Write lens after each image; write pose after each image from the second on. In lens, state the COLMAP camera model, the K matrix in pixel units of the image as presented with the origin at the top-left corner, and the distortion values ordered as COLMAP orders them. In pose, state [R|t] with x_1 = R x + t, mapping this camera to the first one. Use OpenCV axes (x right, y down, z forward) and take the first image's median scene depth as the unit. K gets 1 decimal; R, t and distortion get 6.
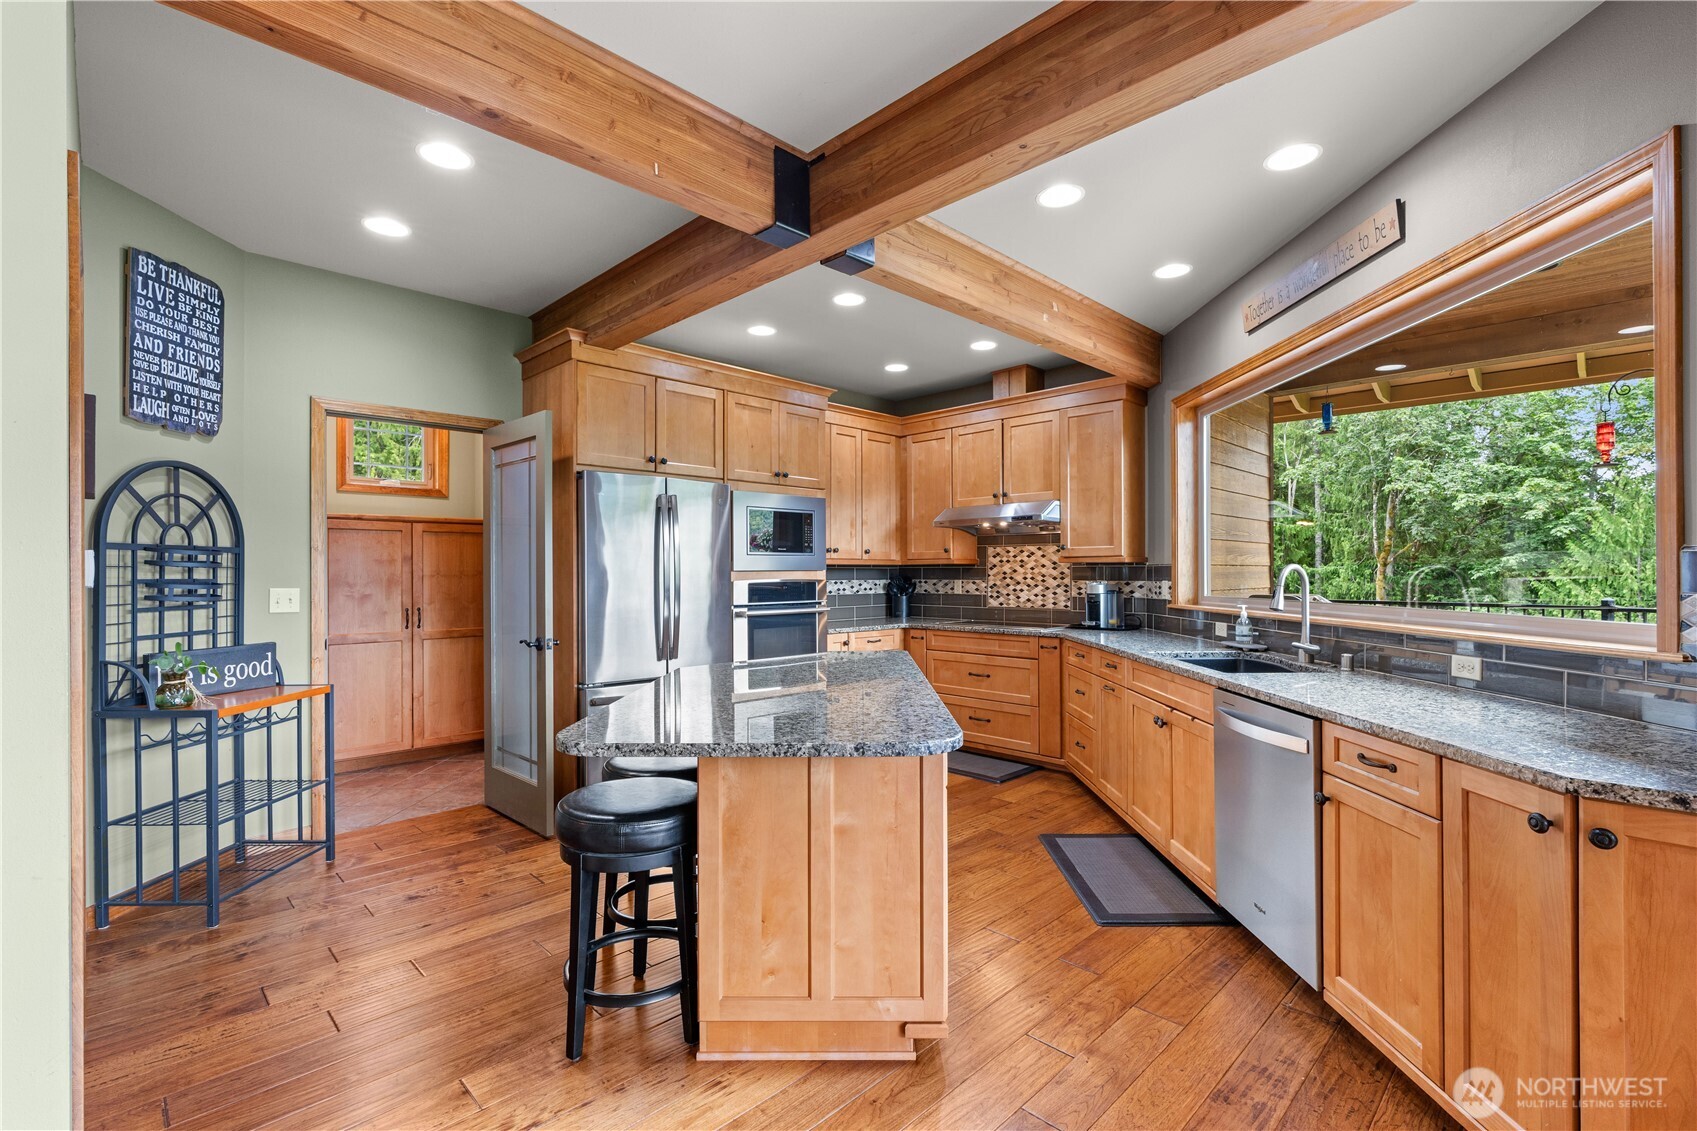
lens RADIAL K [[769.3, 0, 846.2], [0, 769.3, 568.1], [0, 0, 1]] dist [-0.005289, 0.001590]
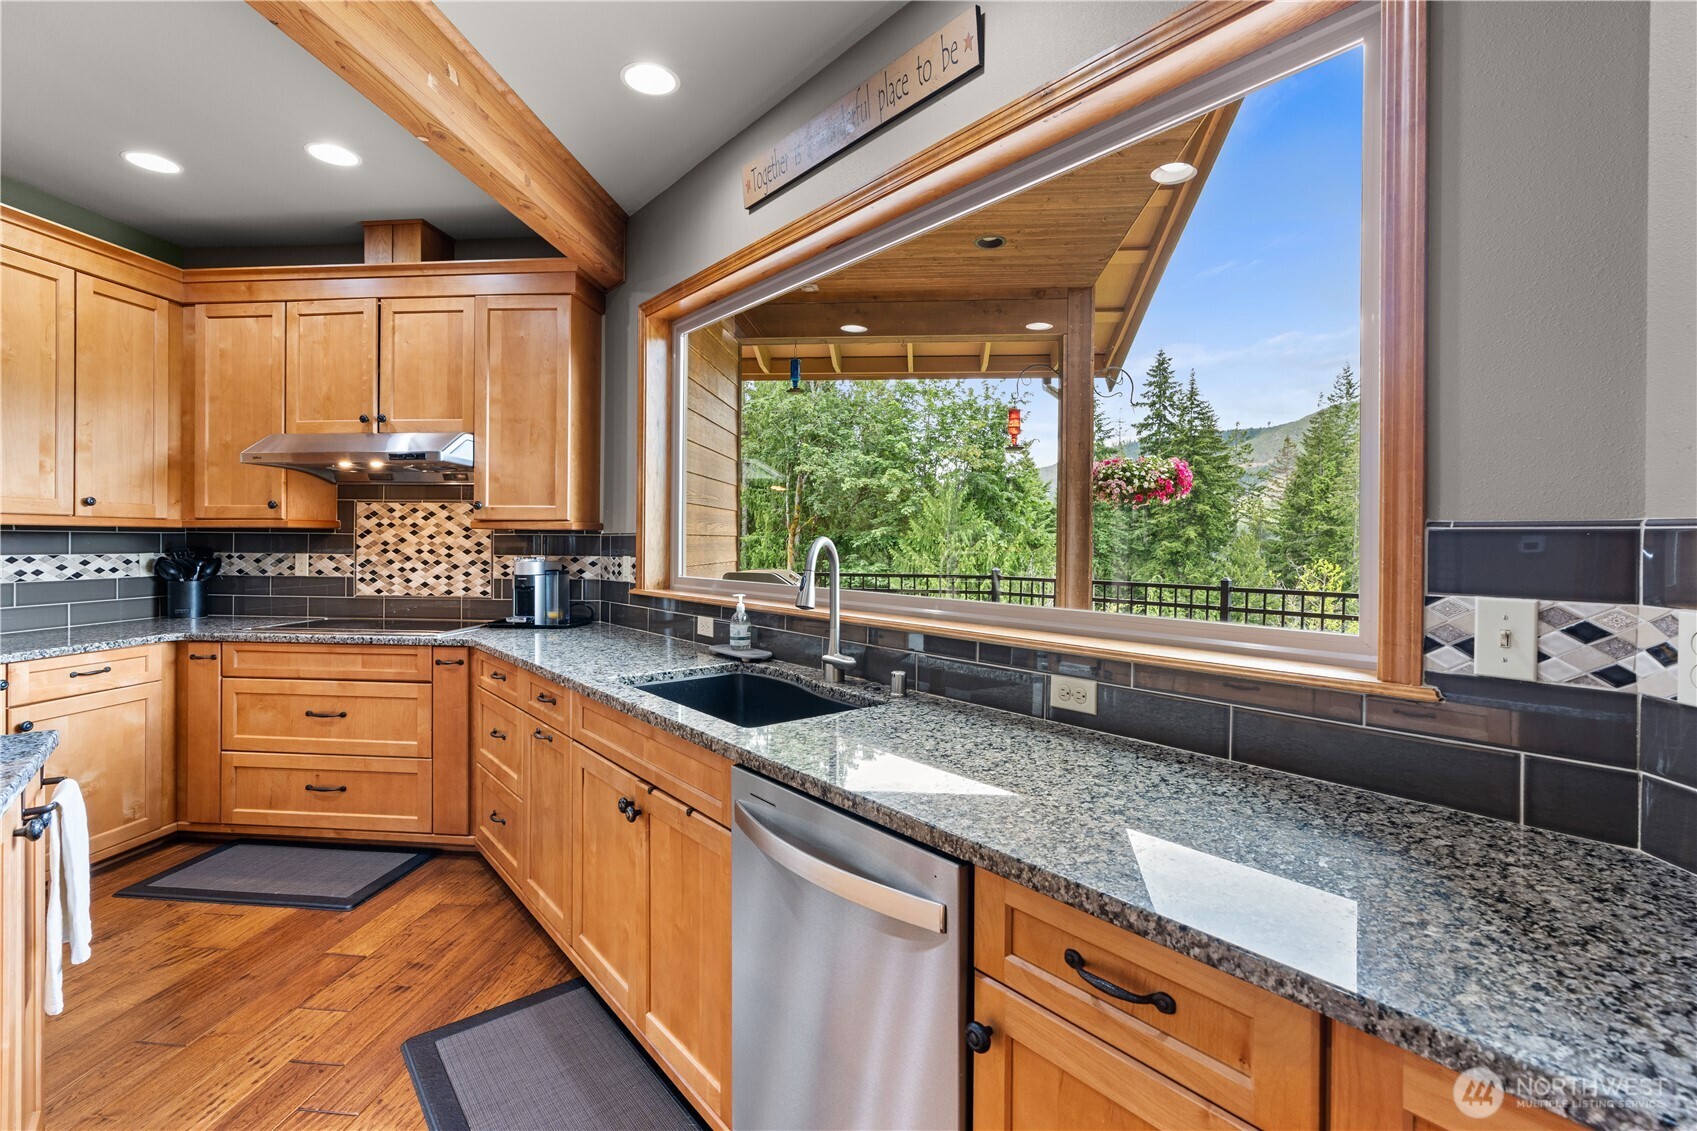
lens RADIAL K [[769.3, 0, 852.7], [0, 769.3, 541.2], [0, 0, 1]] dist [-0.005289, 0.001590]
pose [[0.766367, 0.006556, 0.642369, 0.098439], [-0.012010, 0.999919, 0.004123, -0.002784], [-0.642291, -0.010874, 0.766384, 0.269751]]
